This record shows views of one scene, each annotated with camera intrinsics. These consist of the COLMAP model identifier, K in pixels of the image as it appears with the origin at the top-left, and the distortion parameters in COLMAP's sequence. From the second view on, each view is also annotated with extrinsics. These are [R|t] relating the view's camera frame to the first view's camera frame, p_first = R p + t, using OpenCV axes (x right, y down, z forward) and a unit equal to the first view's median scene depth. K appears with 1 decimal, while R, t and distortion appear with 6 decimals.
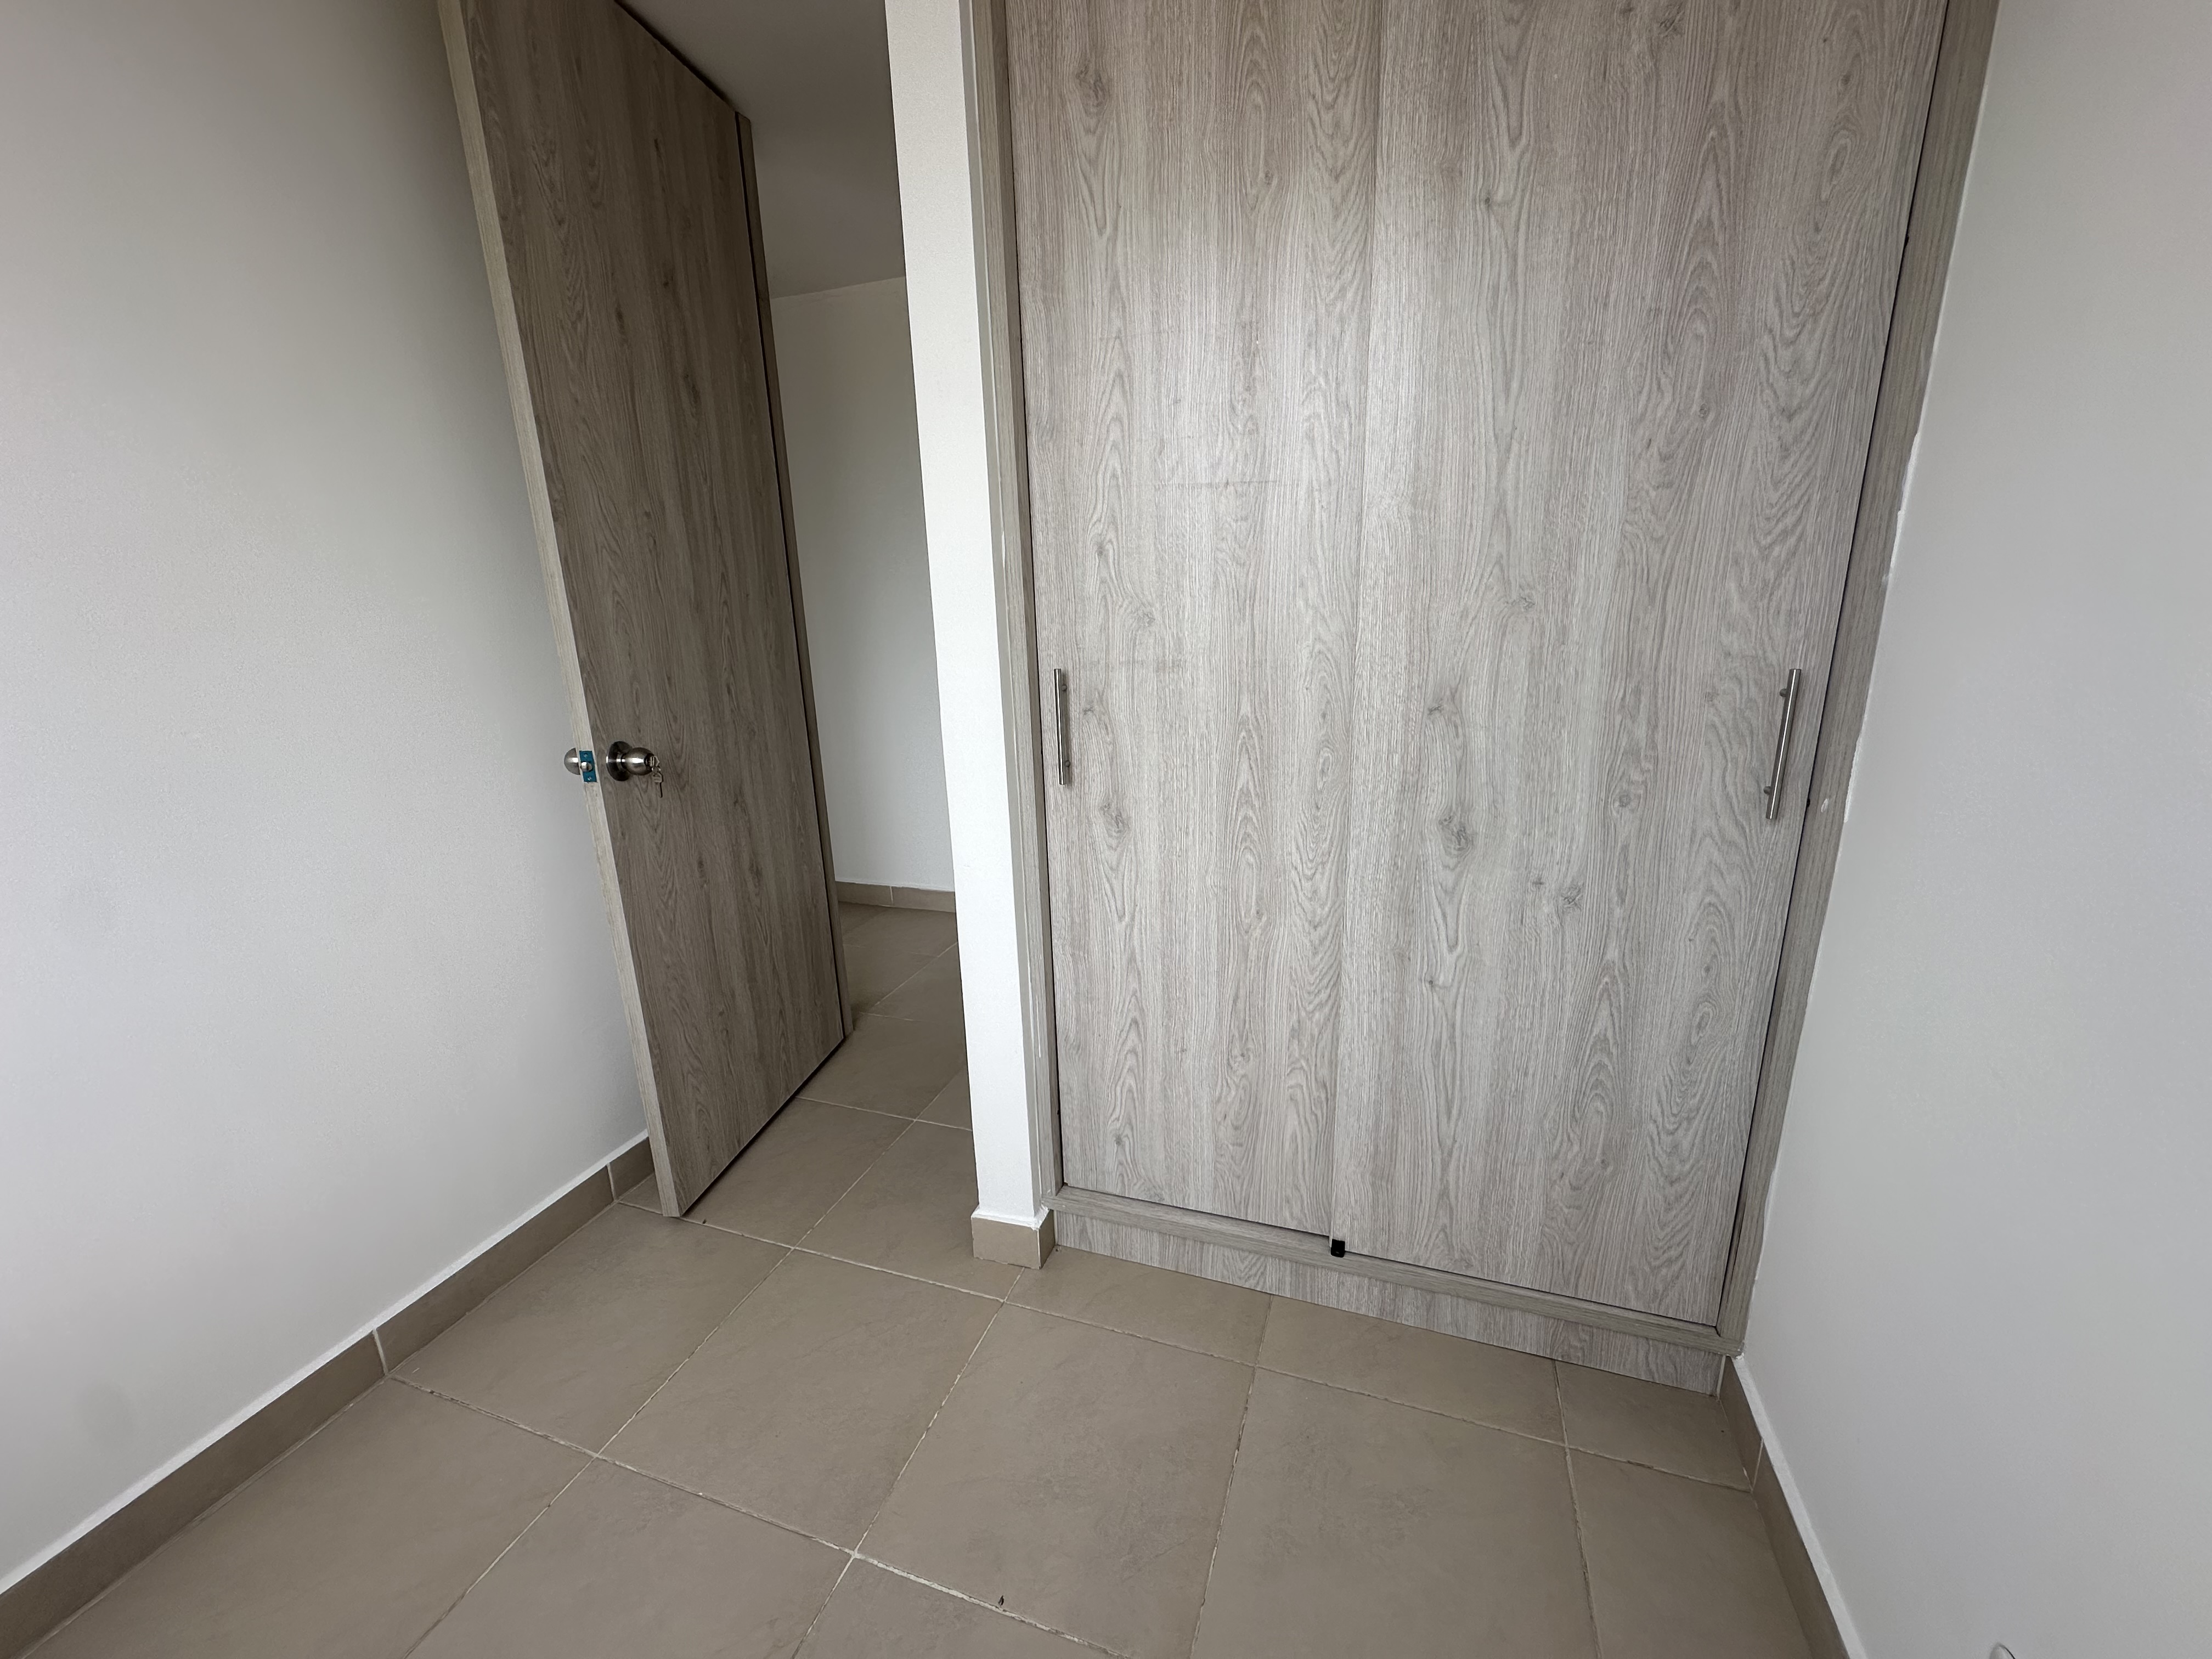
lens RADIAL K [[882.4, 0, 1094.1], [0, 882.4, 822.8], [0, 0, 1]] dist [-0.004446, 0.001067]
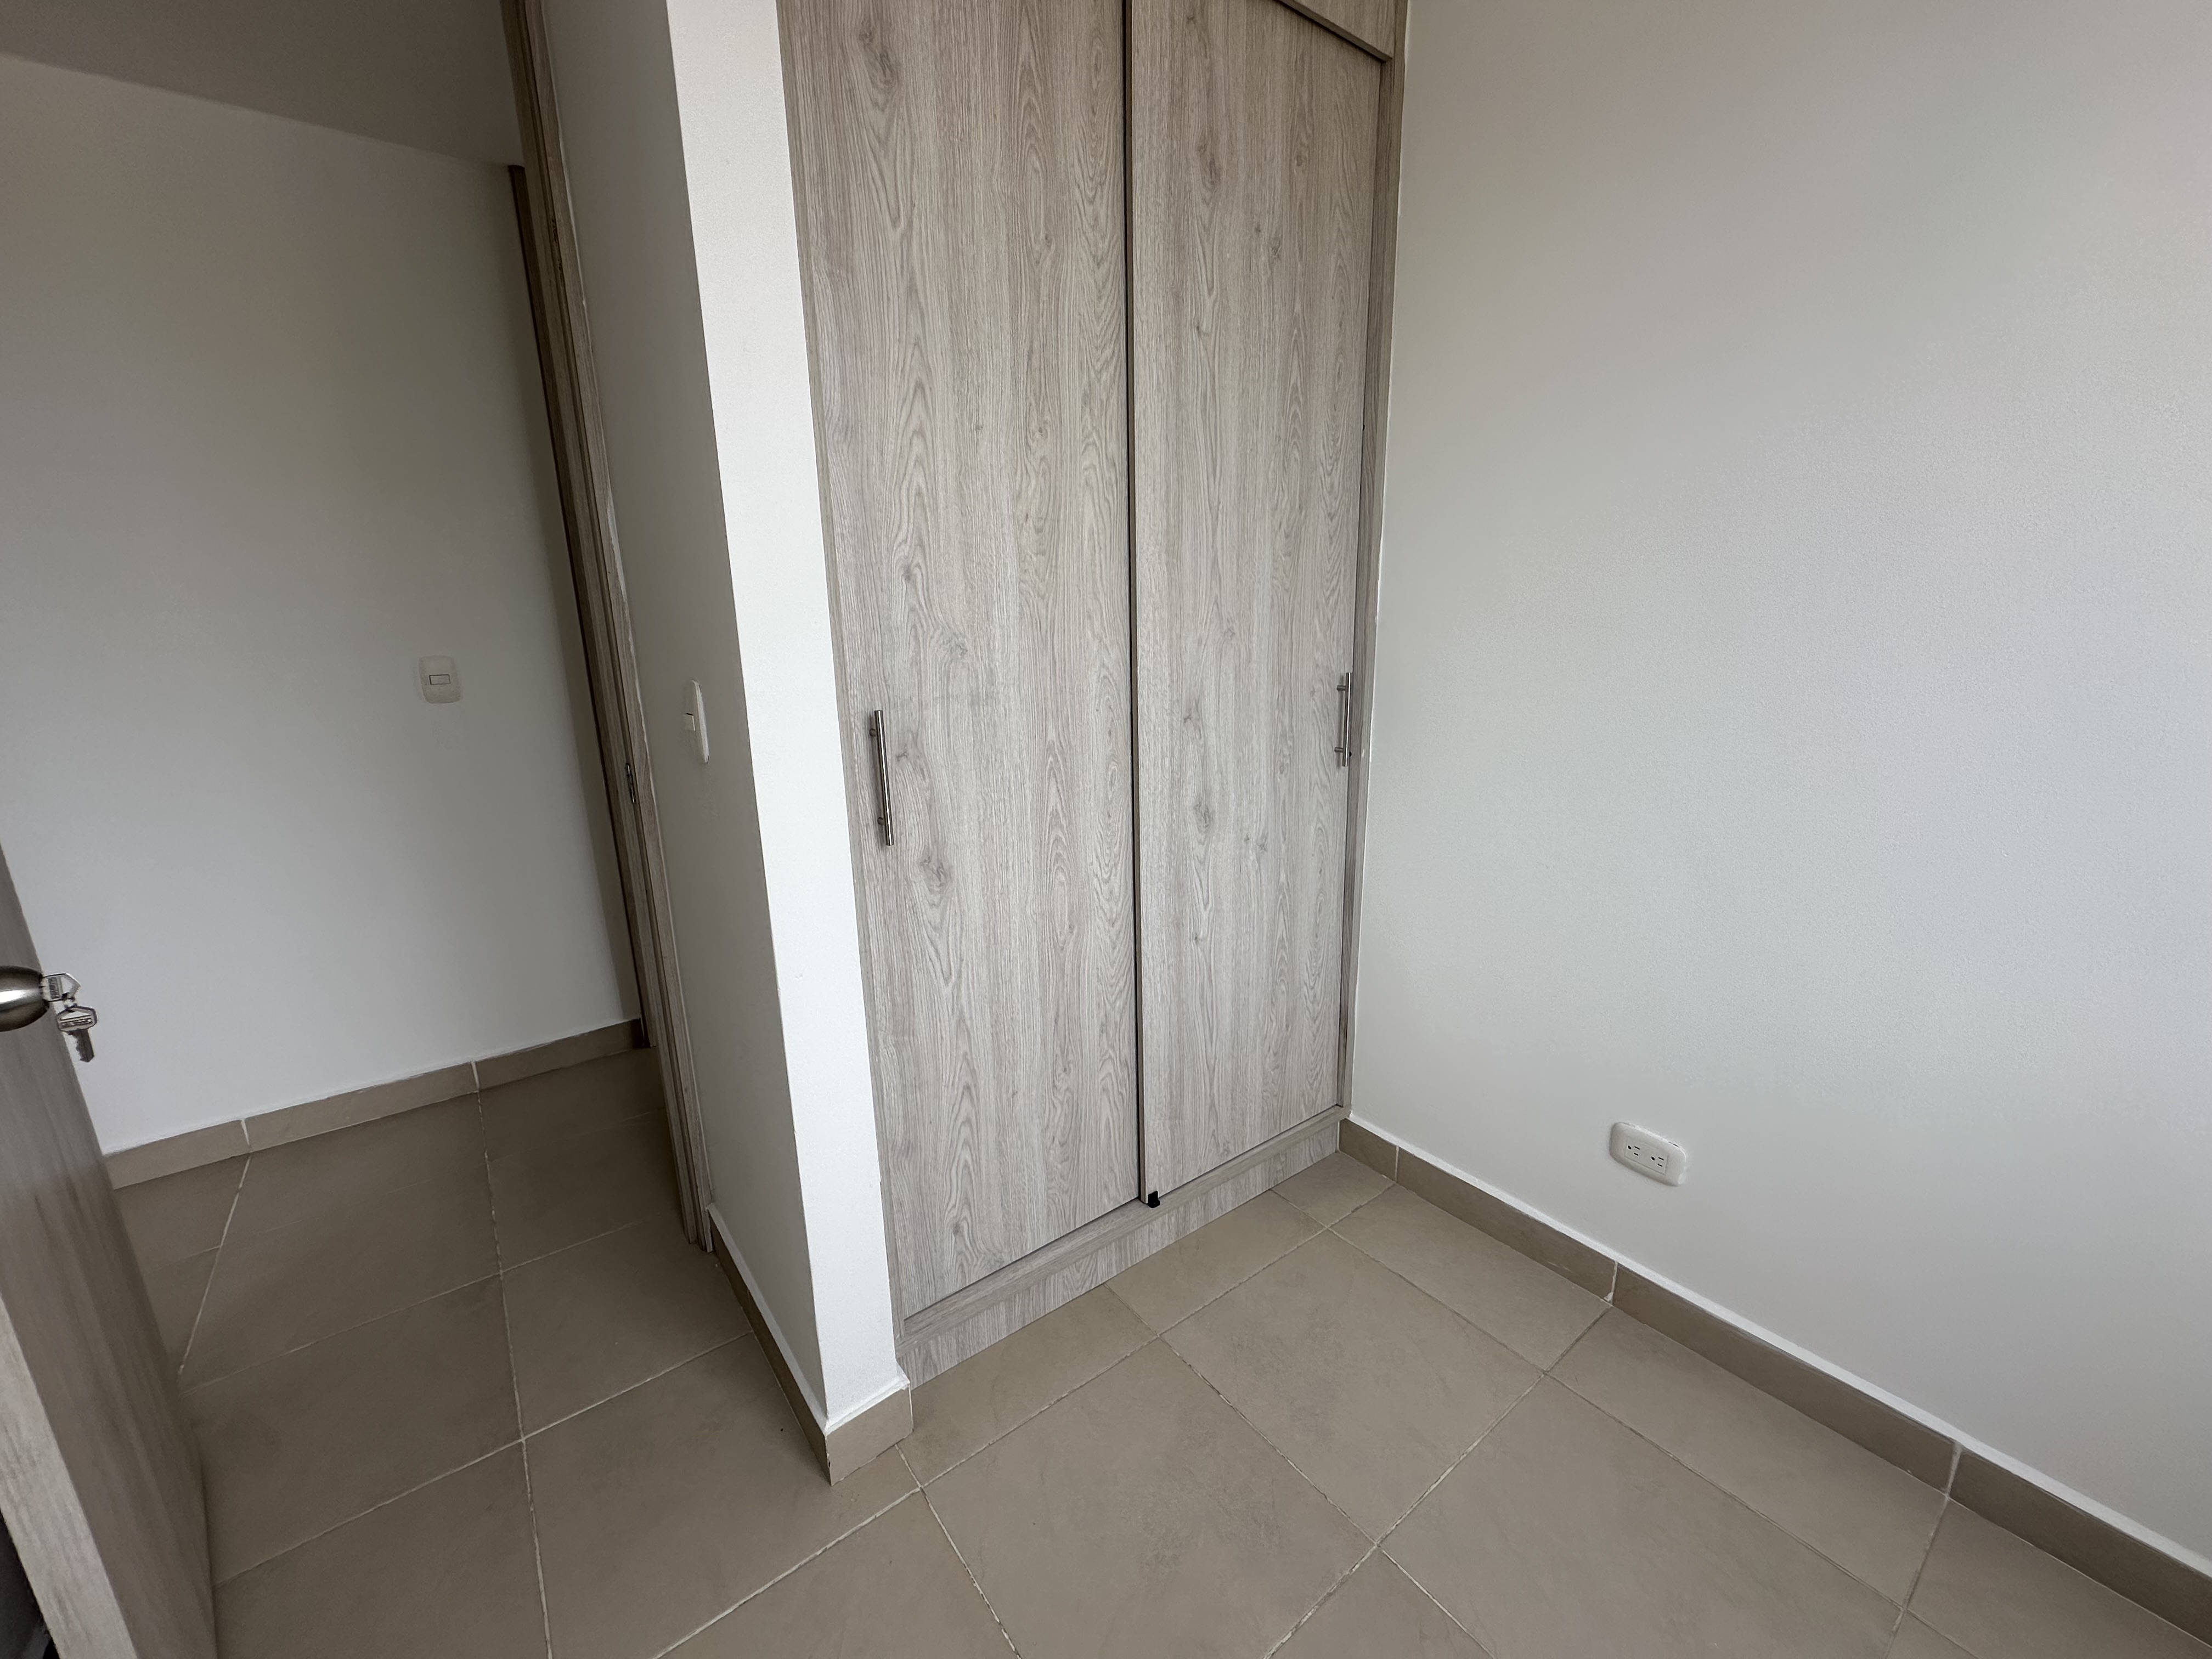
lens RADIAL K [[882.4, 0, 1096.1], [0, 882.4, 832.3], [0, 0, 1]] dist [-0.004446, 0.001067]
pose [[0.552848, -0.175161, 0.814665, -0.686871], [0.216337, 0.974305, 0.062674, -0.072986], [-0.804710, 0.141593, 0.576536, 0.385603]]
